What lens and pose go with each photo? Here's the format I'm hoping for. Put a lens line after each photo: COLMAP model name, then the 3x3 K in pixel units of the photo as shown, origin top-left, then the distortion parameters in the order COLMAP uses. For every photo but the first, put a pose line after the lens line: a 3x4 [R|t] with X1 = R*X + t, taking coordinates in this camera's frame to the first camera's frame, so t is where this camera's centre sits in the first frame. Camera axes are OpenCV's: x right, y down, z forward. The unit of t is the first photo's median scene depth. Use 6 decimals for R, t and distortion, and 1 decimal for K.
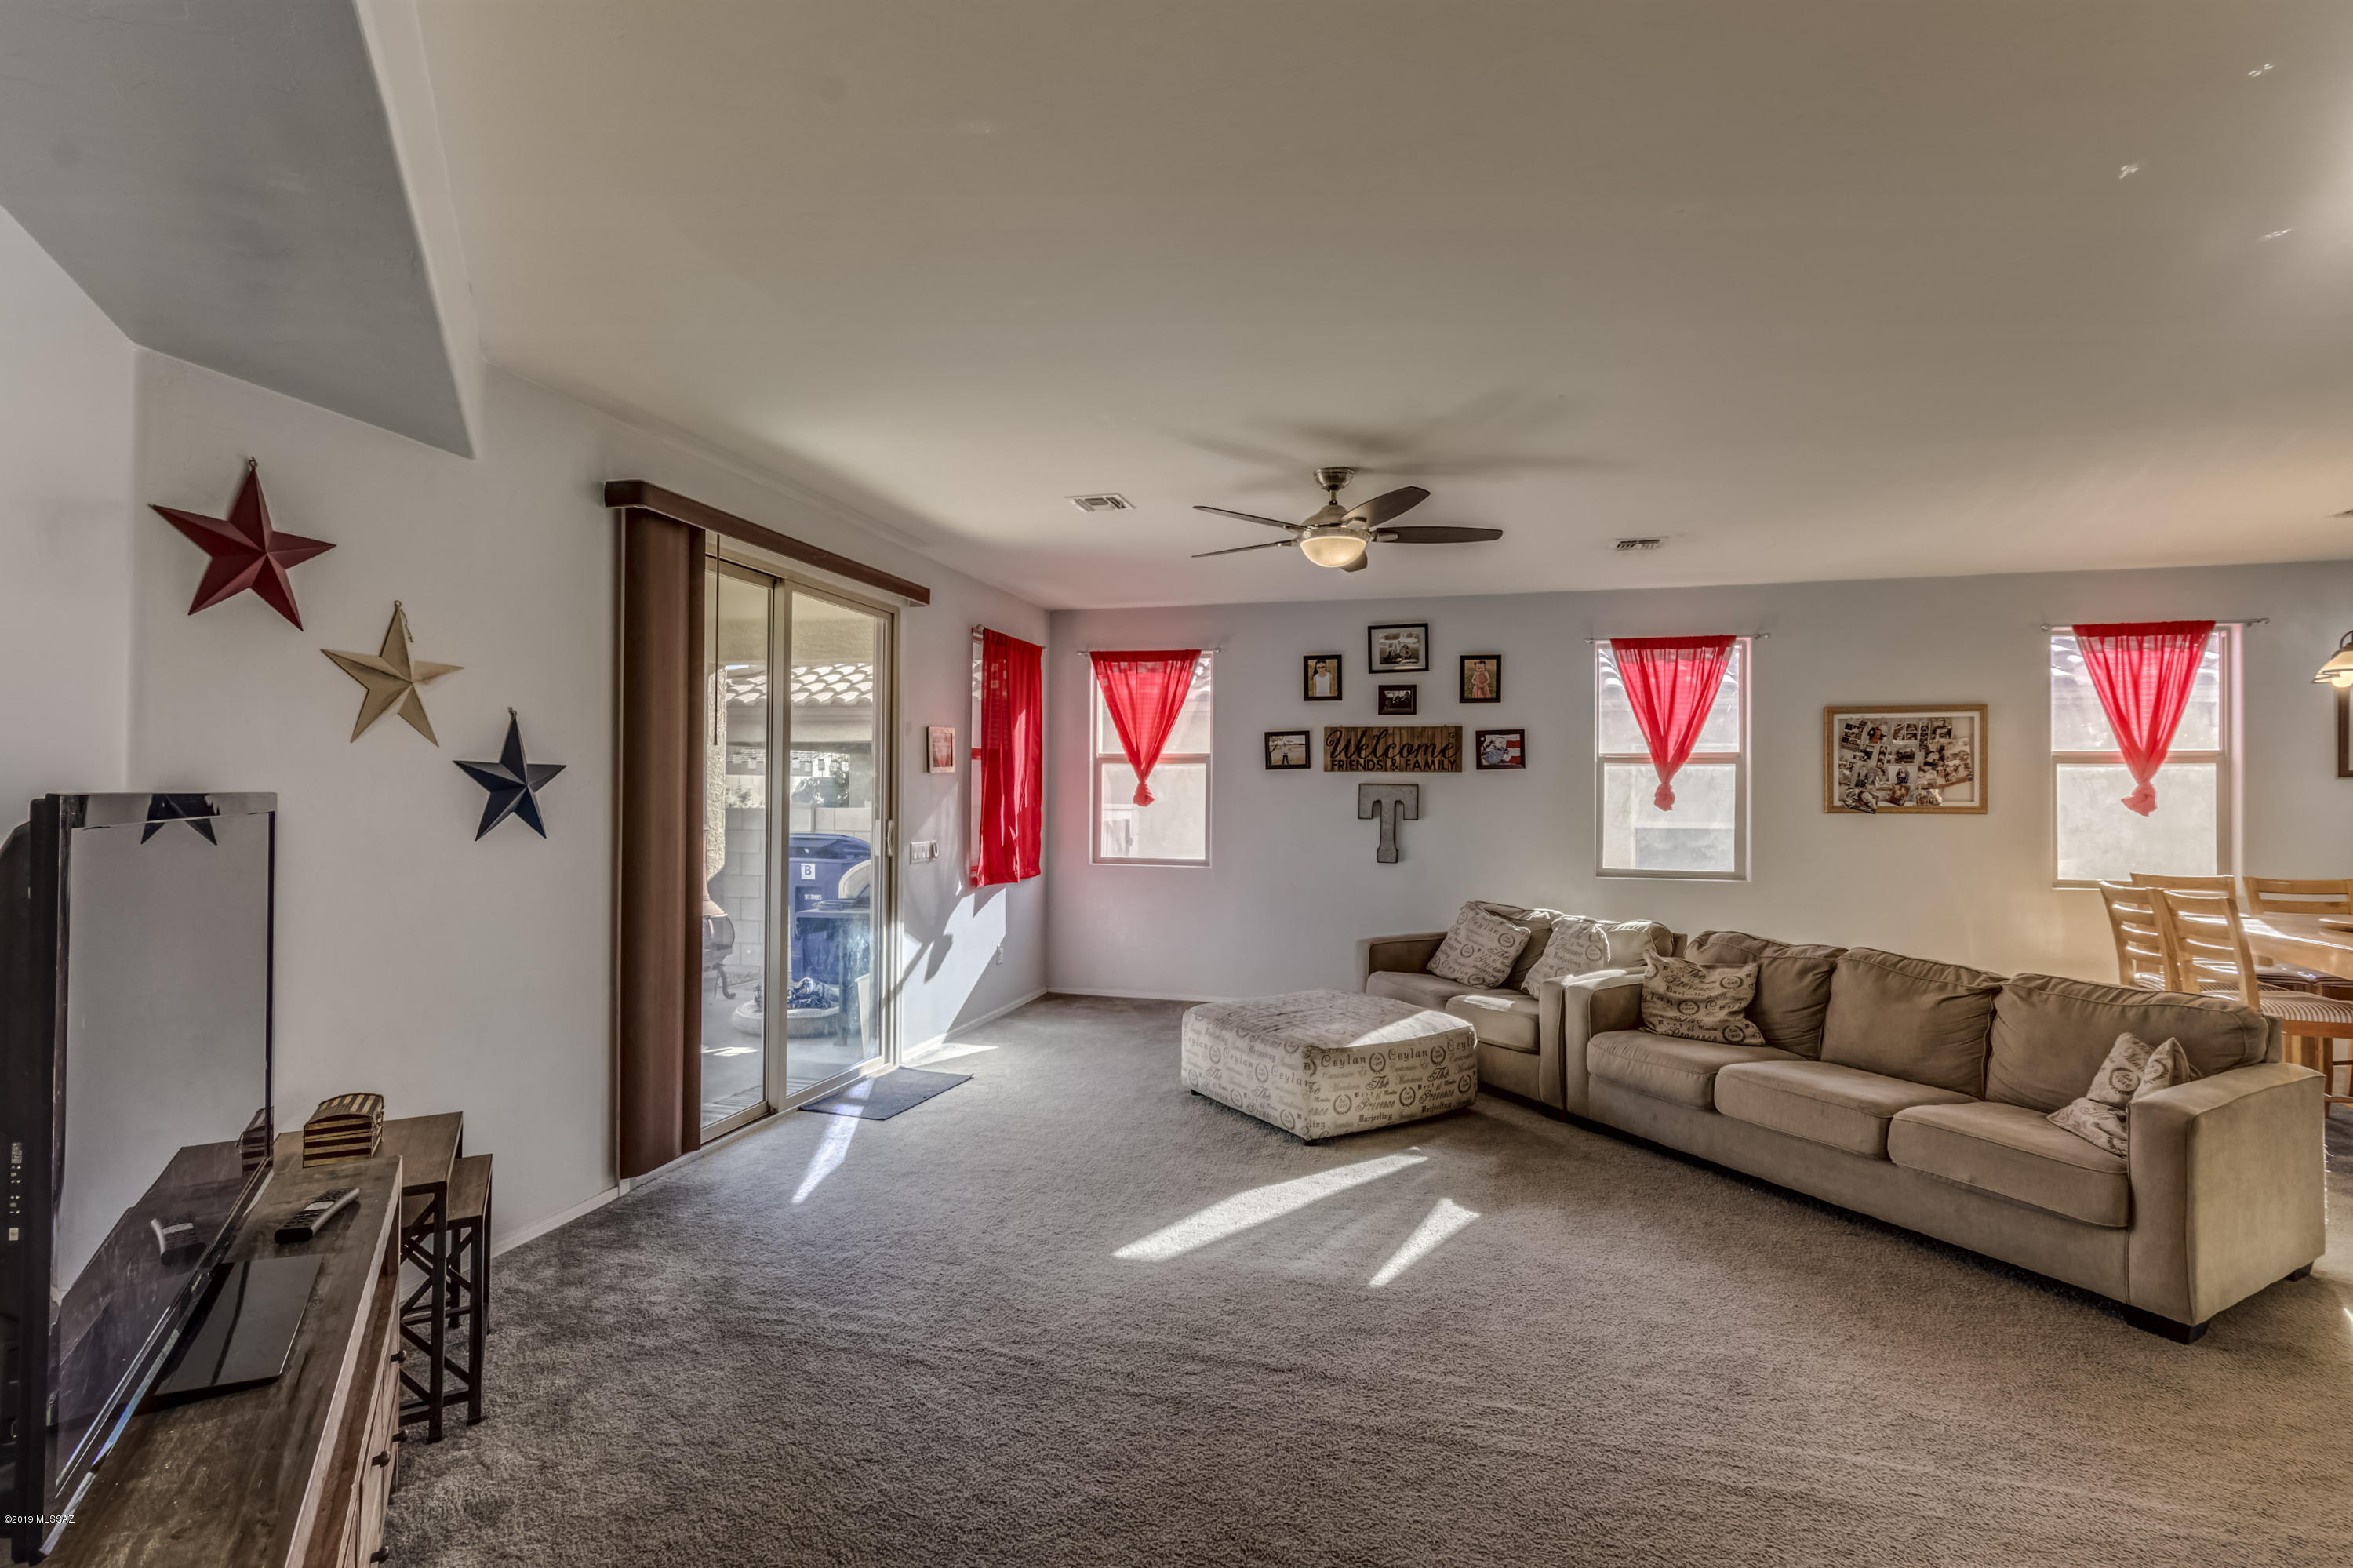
lens RADIAL K [[1049.5, 0, 1197.2], [0, 1049.5, 792.5], [0, 0, 1]] dist [0.004038, -0.001051]
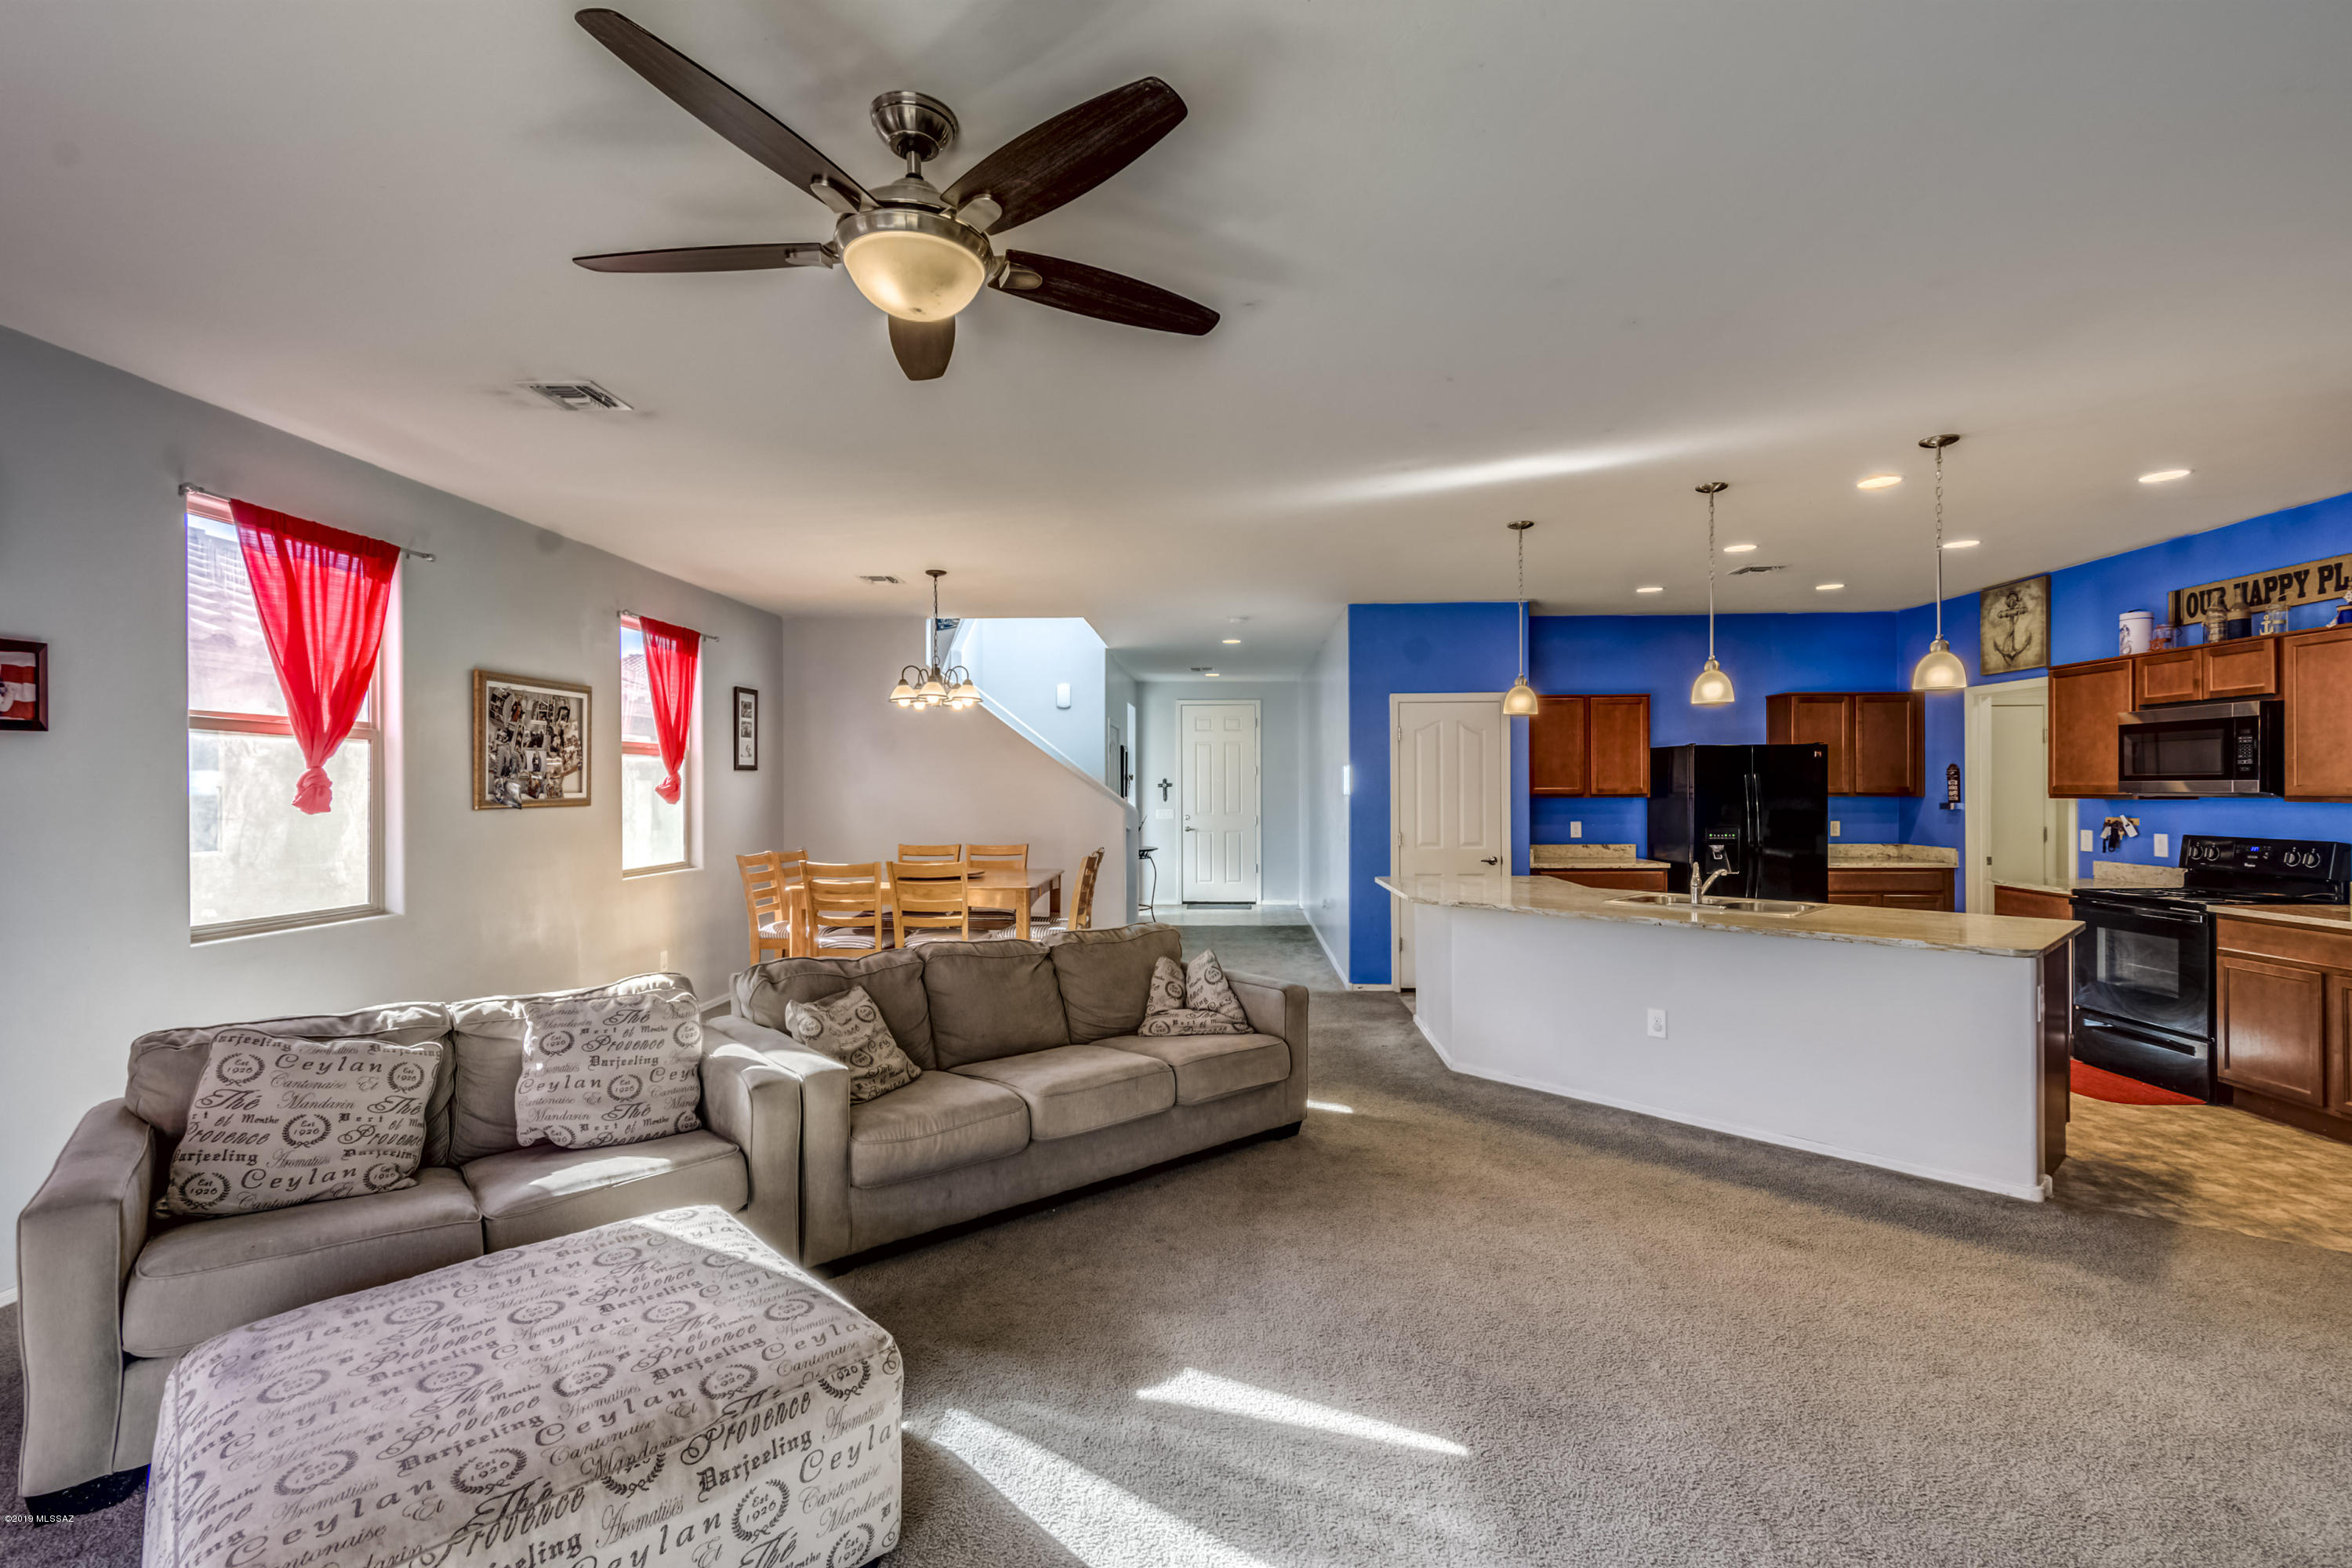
lens RADIAL K [[1049.0, 0, 1193.9], [0, 1049.0, 786.3], [0, 0, 1]] dist [0.004038, -0.001051]
pose [[-0.207745, -0.004588, 0.978172, -0.246745], [0.001916, 0.999985, 0.005098, -0.000552], [-0.978181, 0.002933, -0.207733, 0.655807]]
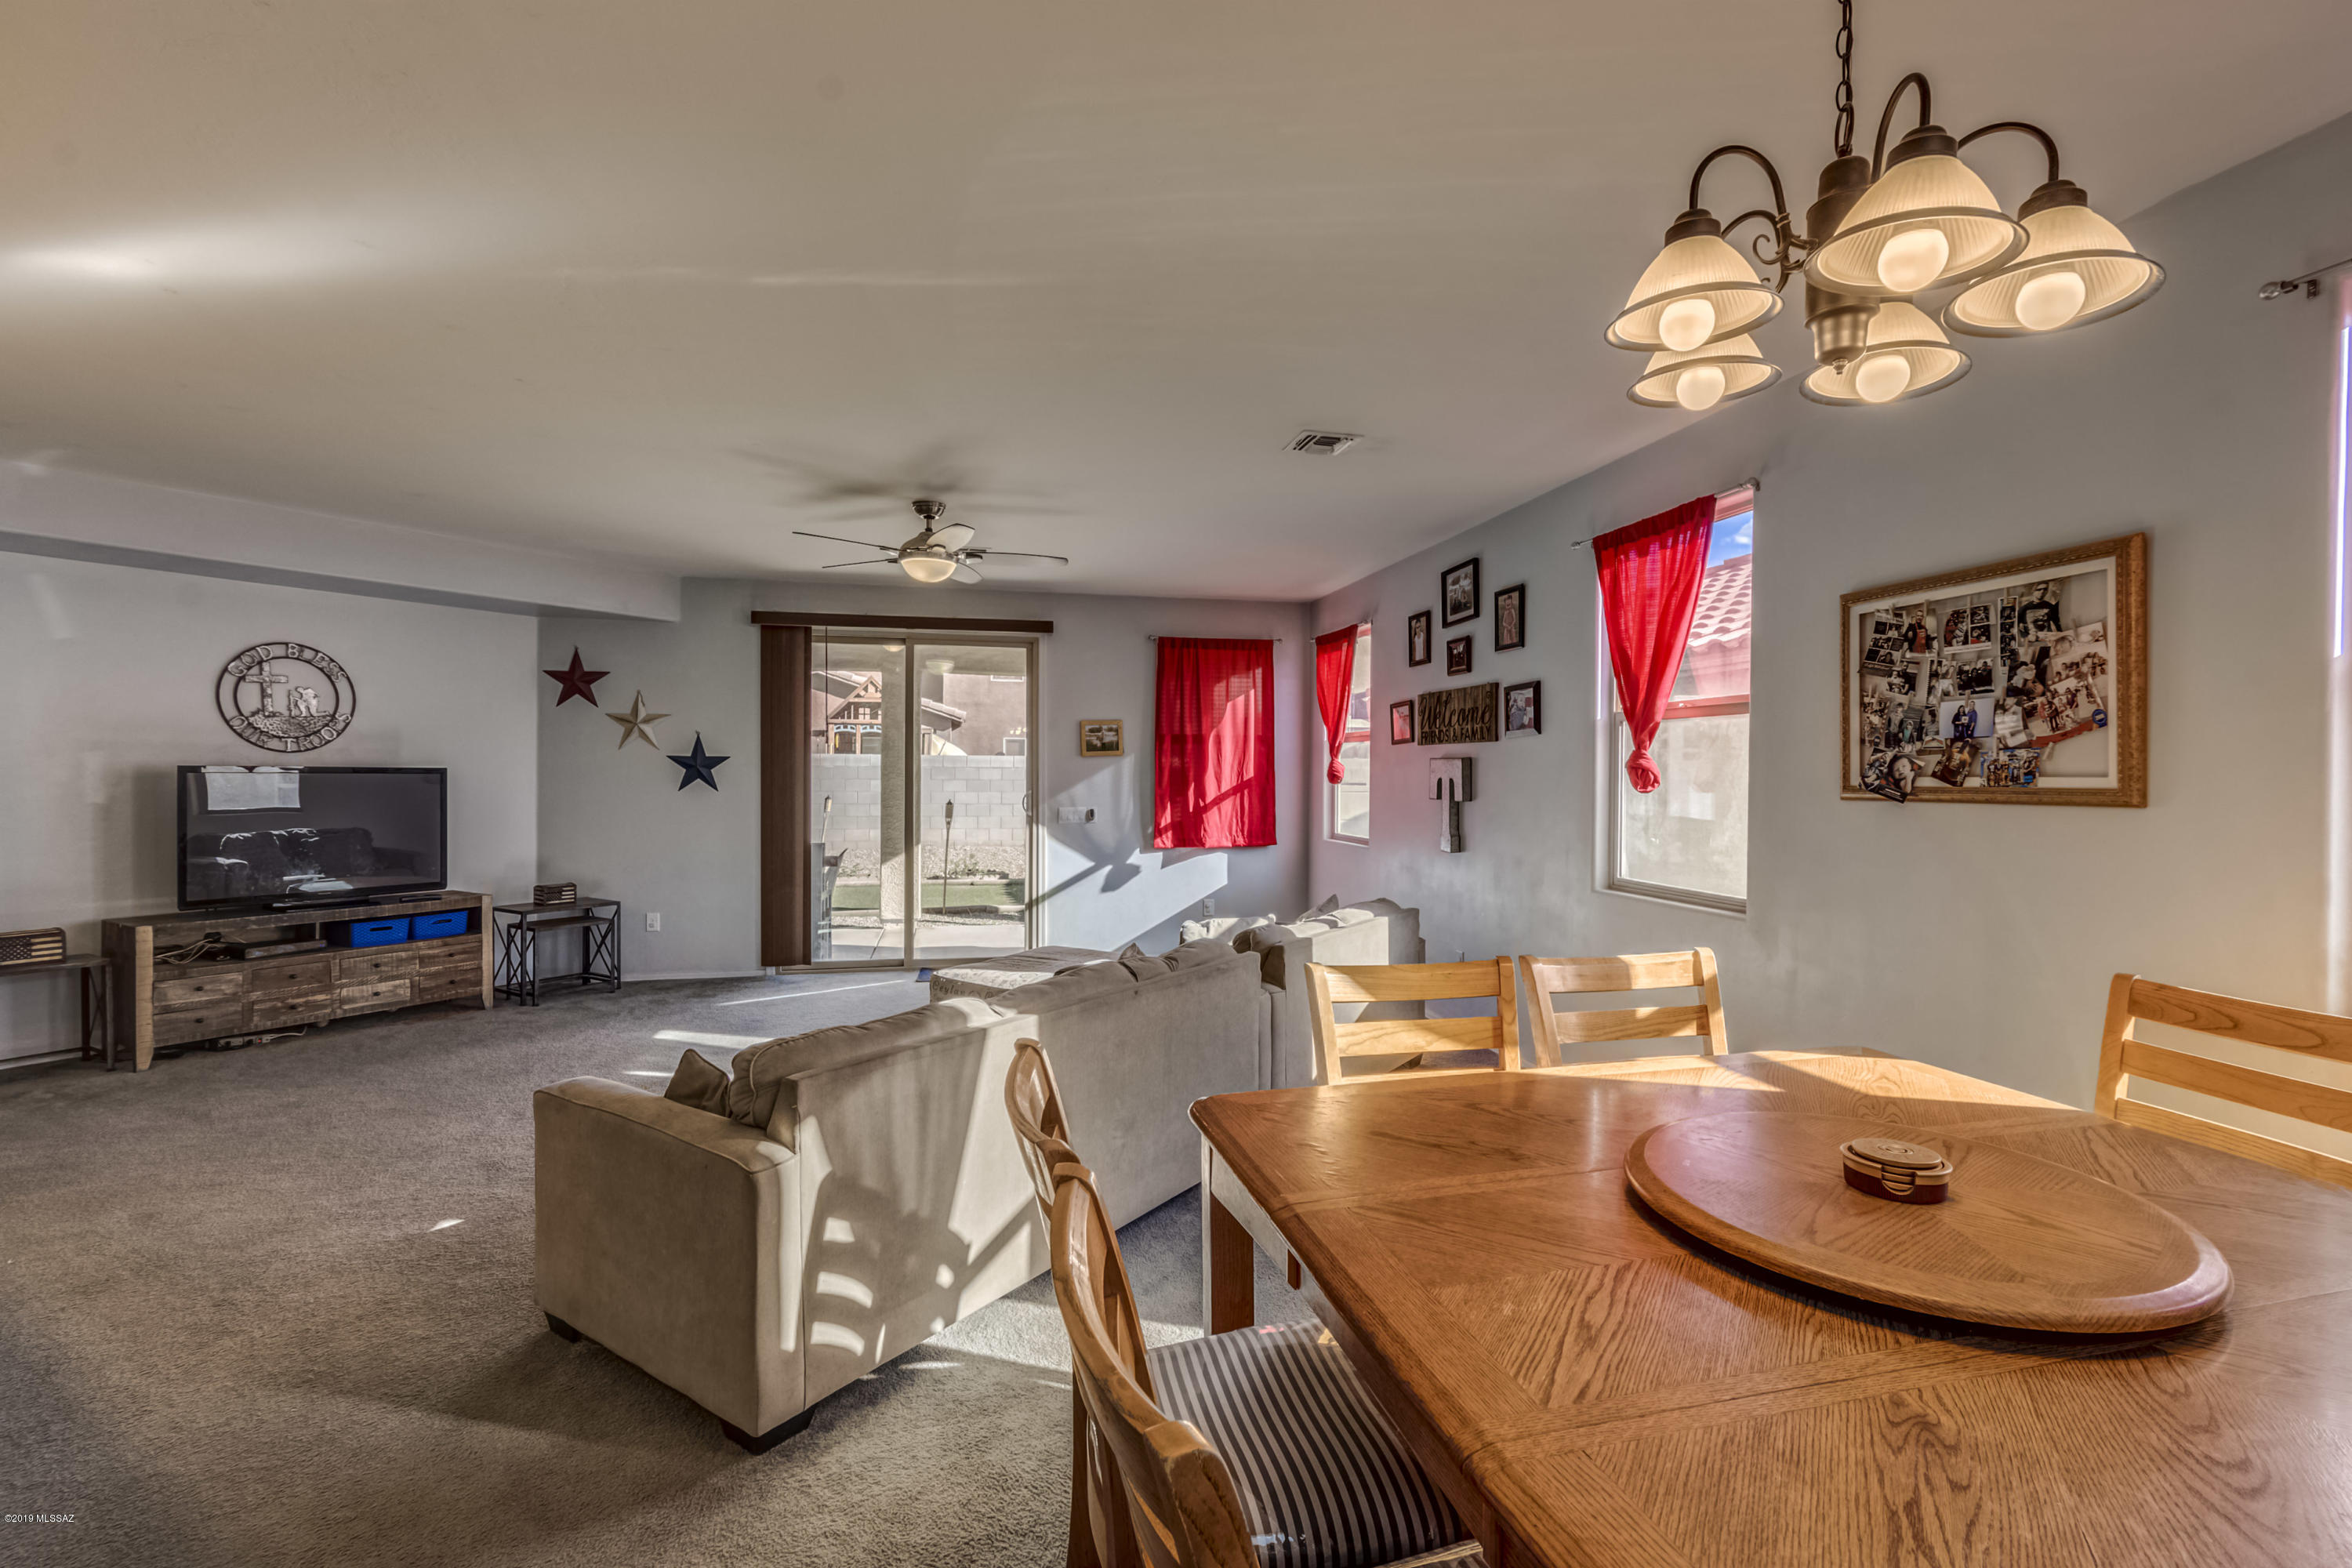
lens RADIAL K [[1049.0, 0, 1195.3], [0, 1049.0, 786.6], [0, 0, 1]] dist [0.004038, -0.001051]
pose [[0.456126, 0.006620, -0.889890, 0.915423], [-0.001748, 0.999977, 0.006544, 0.010041], [0.889913, -0.001429, 0.456127, 0.484164]]
